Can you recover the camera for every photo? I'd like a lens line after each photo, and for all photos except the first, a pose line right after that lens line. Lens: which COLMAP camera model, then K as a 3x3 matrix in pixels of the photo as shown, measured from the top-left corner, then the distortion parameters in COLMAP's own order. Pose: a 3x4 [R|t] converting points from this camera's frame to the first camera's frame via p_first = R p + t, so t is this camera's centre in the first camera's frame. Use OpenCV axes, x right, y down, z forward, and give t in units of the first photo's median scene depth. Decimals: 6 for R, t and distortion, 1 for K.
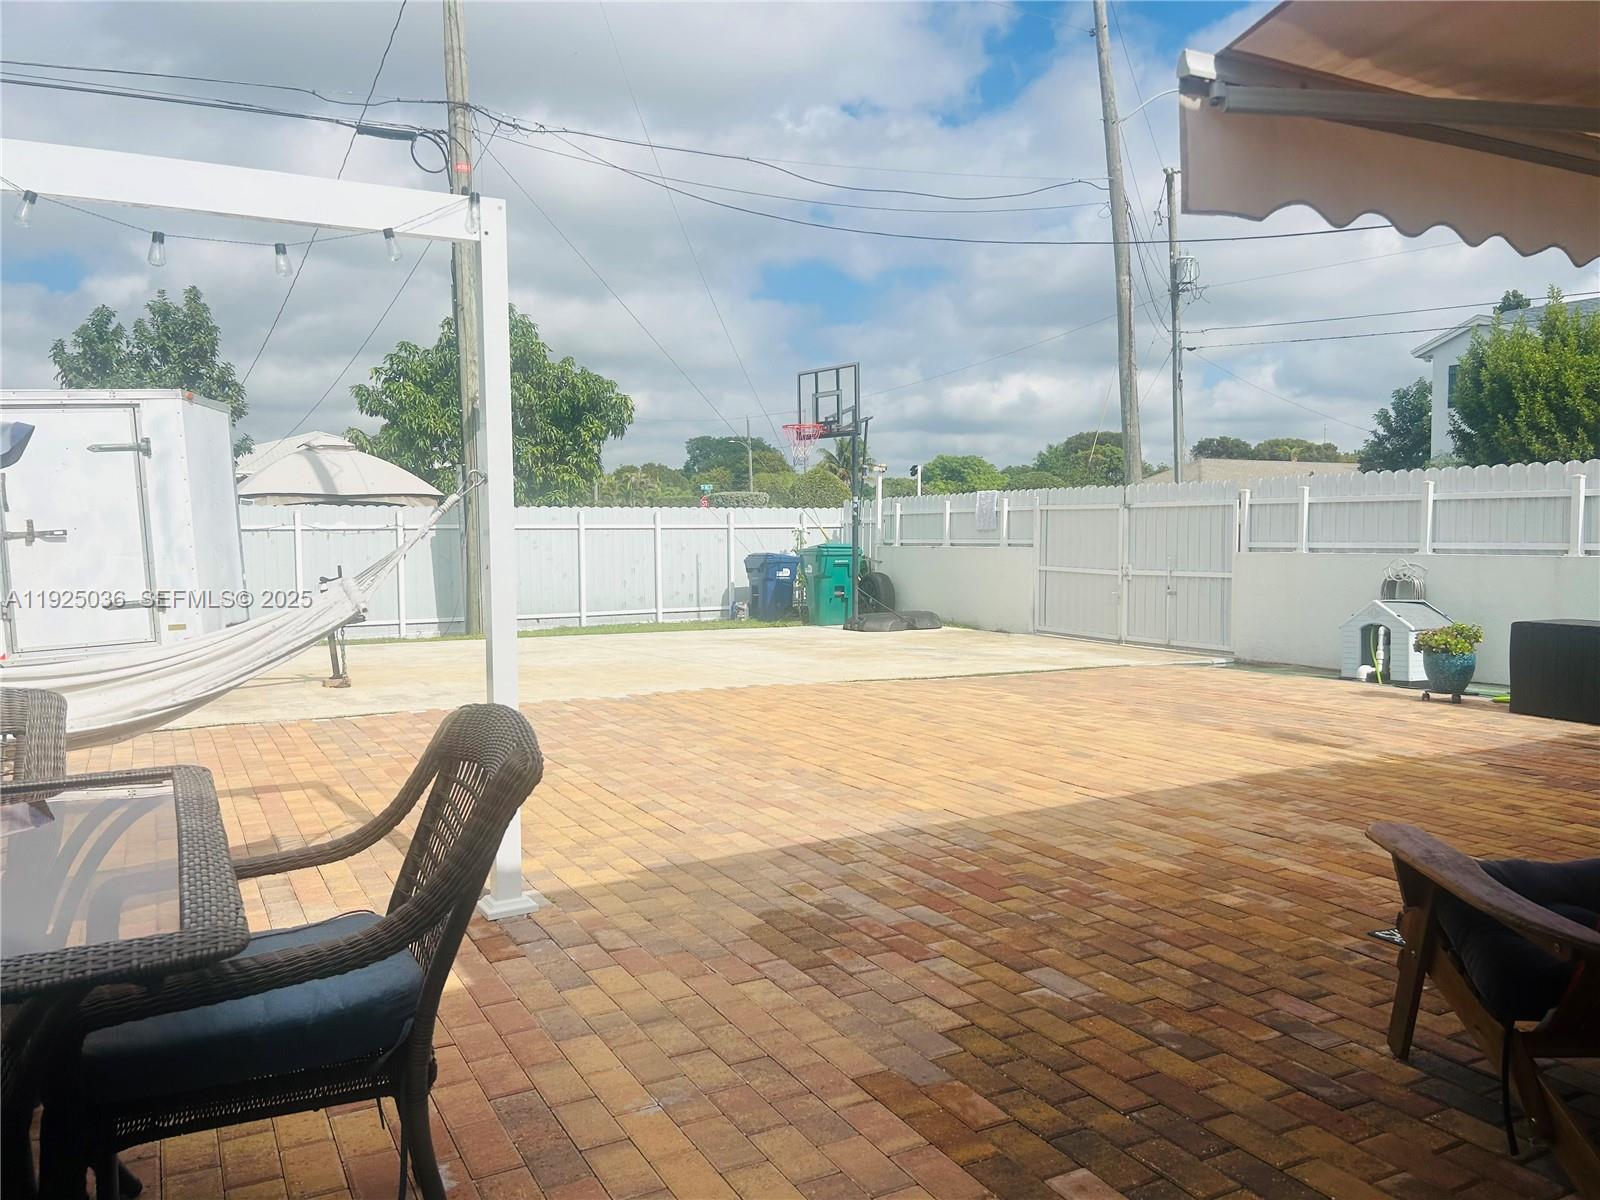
lens RADIAL K [[1183.6, 0, 800.0], [0, 1183.6, 600.0], [0, 0, 1]] dist [0.000565, 0.000080]
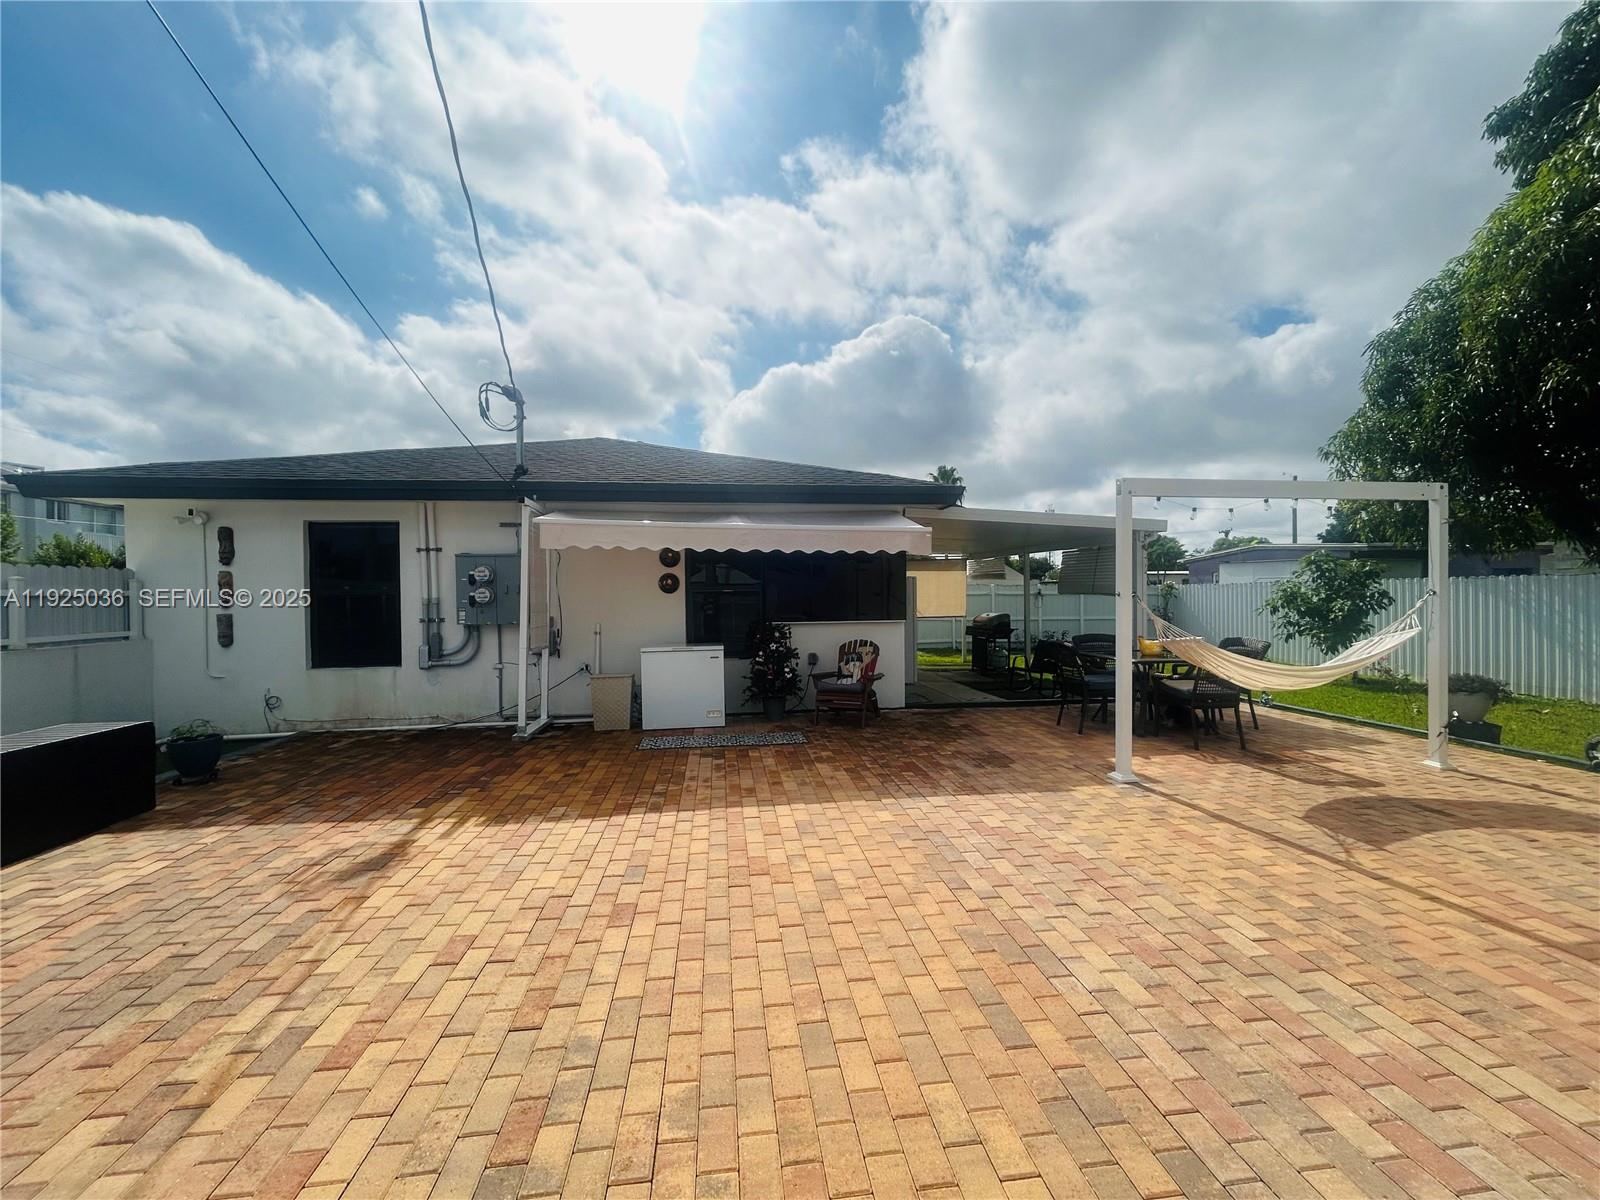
lens RADIAL K [[644.3, 0, 802.3], [0, 644.3, 601.7], [0, 0, 1]] dist [-0.006920, 0.003064]
pose [[-0.932488, 0.013582, 0.360946, -0.108146], [0.038639, 0.997310, 0.062294, -0.166690], [-0.359129, 0.072034, -0.930504, 2.118530]]
